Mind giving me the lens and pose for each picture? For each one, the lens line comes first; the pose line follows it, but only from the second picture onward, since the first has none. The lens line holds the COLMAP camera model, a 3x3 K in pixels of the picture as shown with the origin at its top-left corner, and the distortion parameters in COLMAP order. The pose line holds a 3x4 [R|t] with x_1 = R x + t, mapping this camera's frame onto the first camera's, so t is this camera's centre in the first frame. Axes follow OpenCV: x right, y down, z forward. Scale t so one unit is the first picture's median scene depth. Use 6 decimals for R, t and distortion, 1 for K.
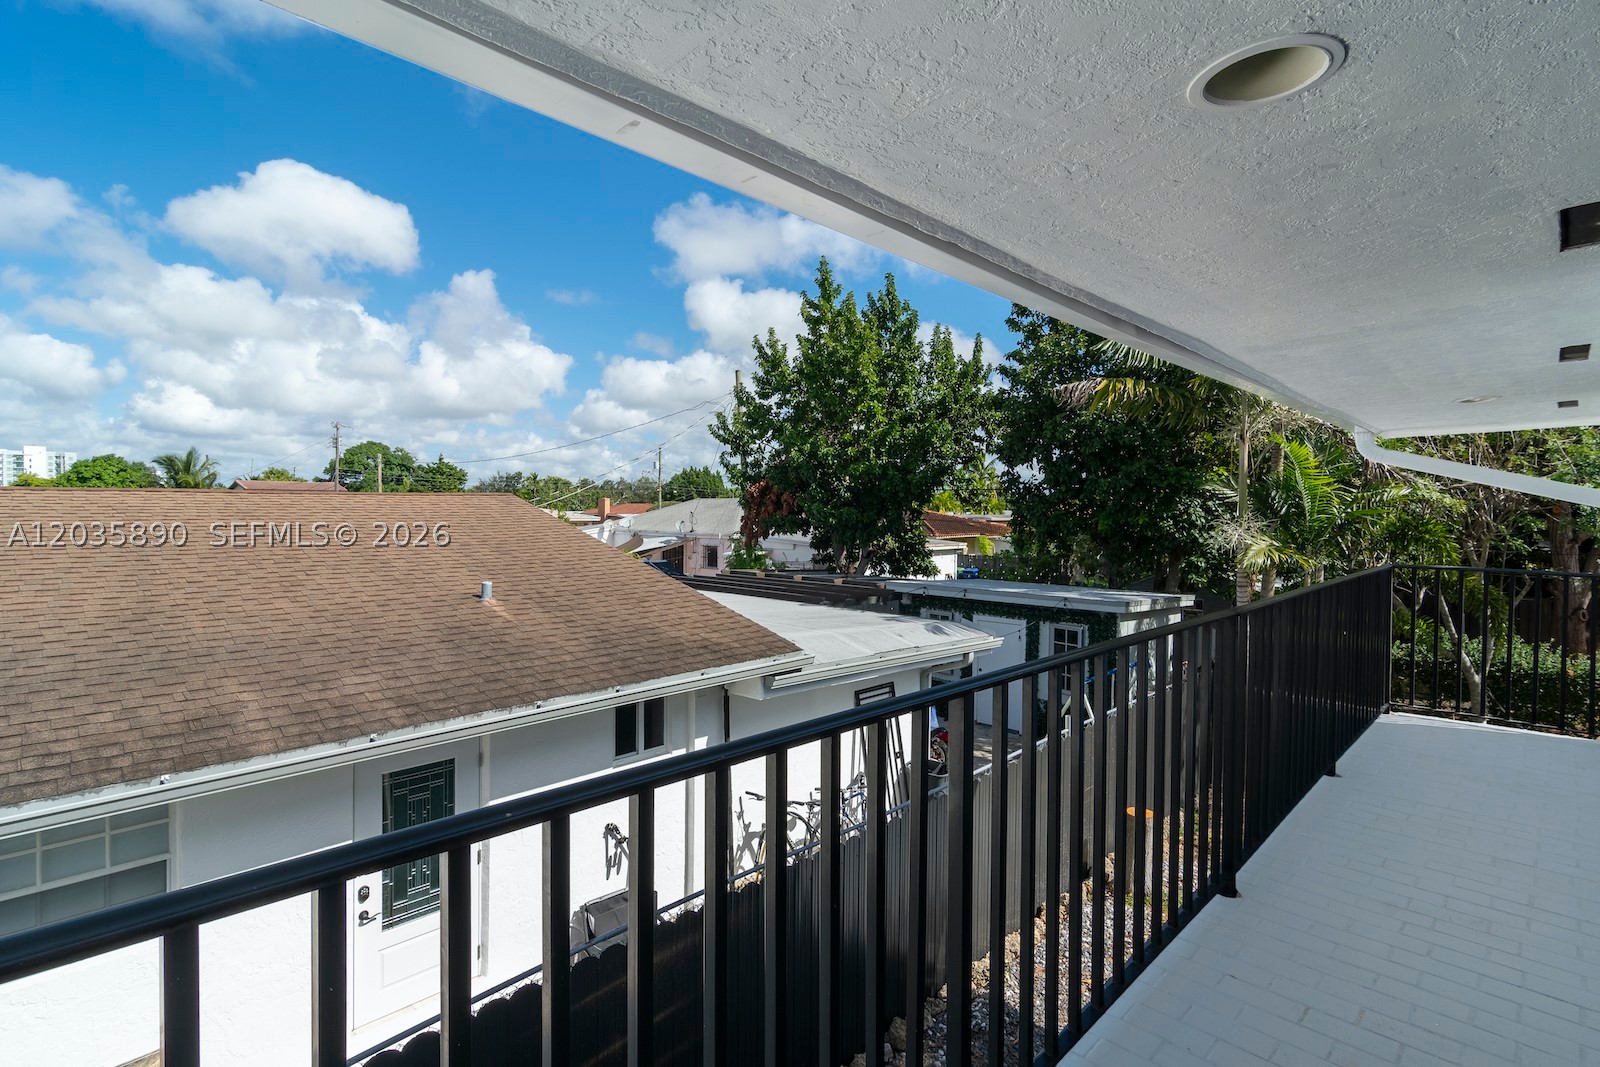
lens RADIAL K [[793.7, 0, 812.3], [0, 793.7, 529.3], [0, 0, 1]] dist [-0.003082, 0.002587]
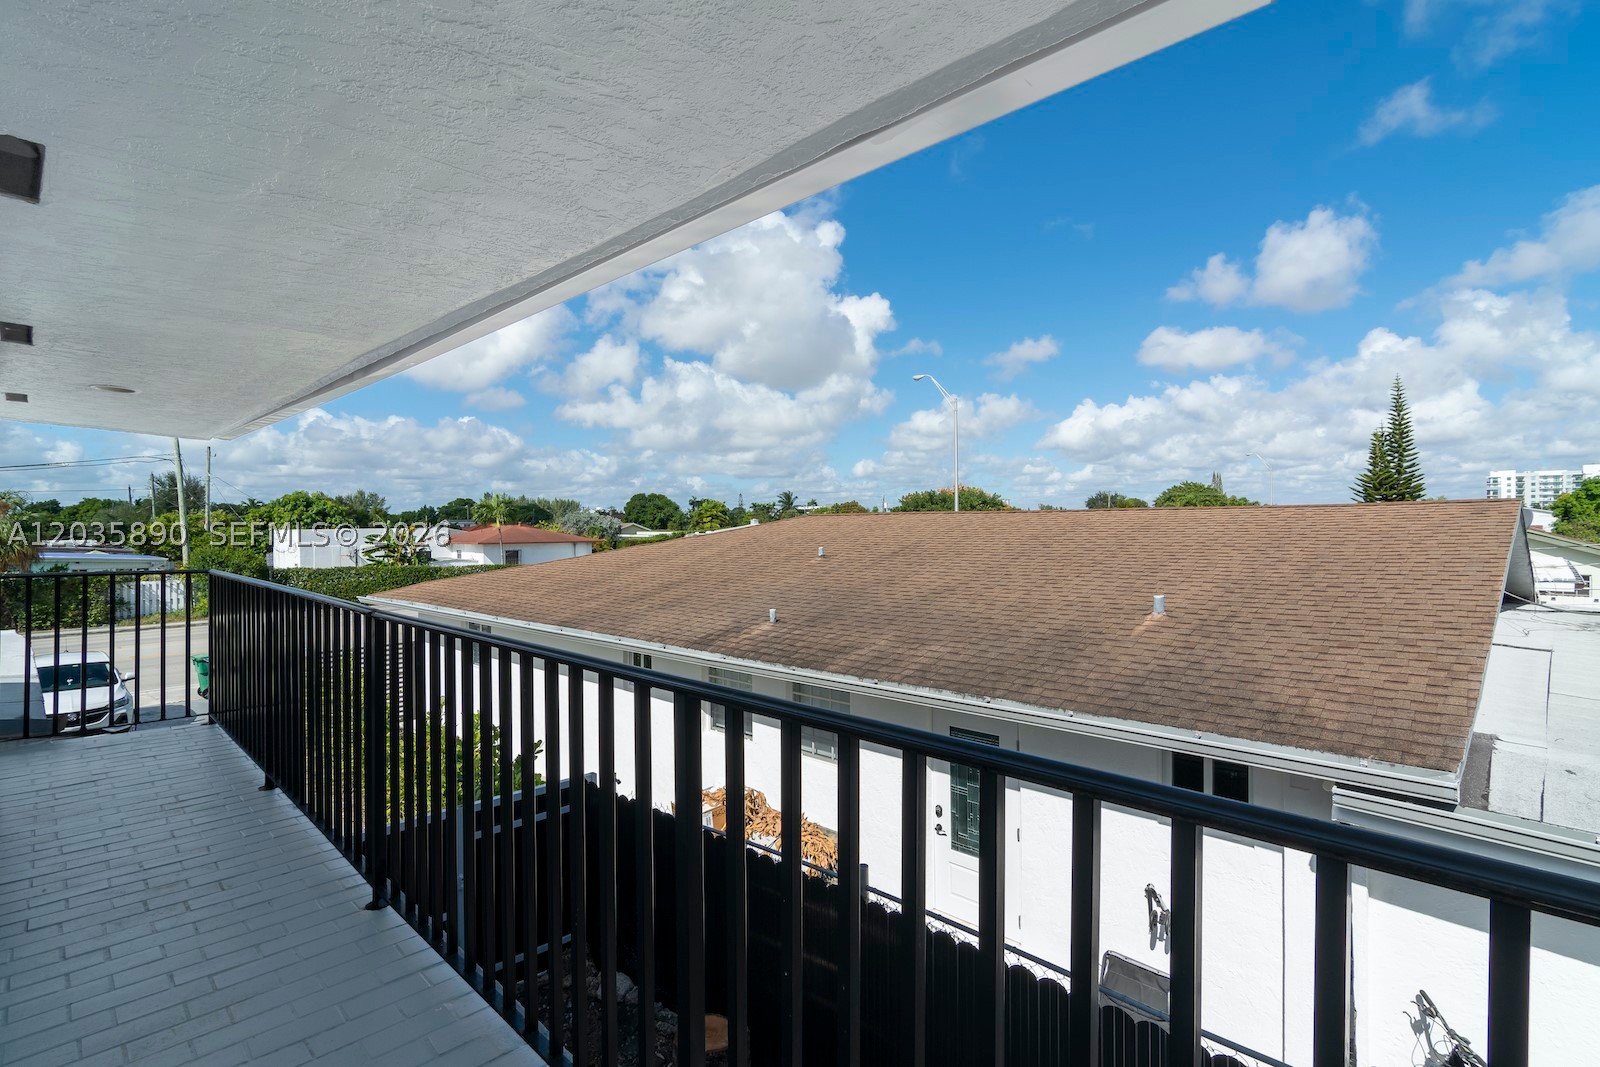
lens RADIAL K [[793.7, 0, 808.9], [0, 793.7, 531.8], [0, 0, 1]] dist [-0.003082, 0.002587]
pose [[-0.039630, -0.002110, -0.999212, 0.755196], [-0.019282, 0.999813, -0.001346, -0.003181], [0.999028, 0.019214, -0.039663, 0.802635]]
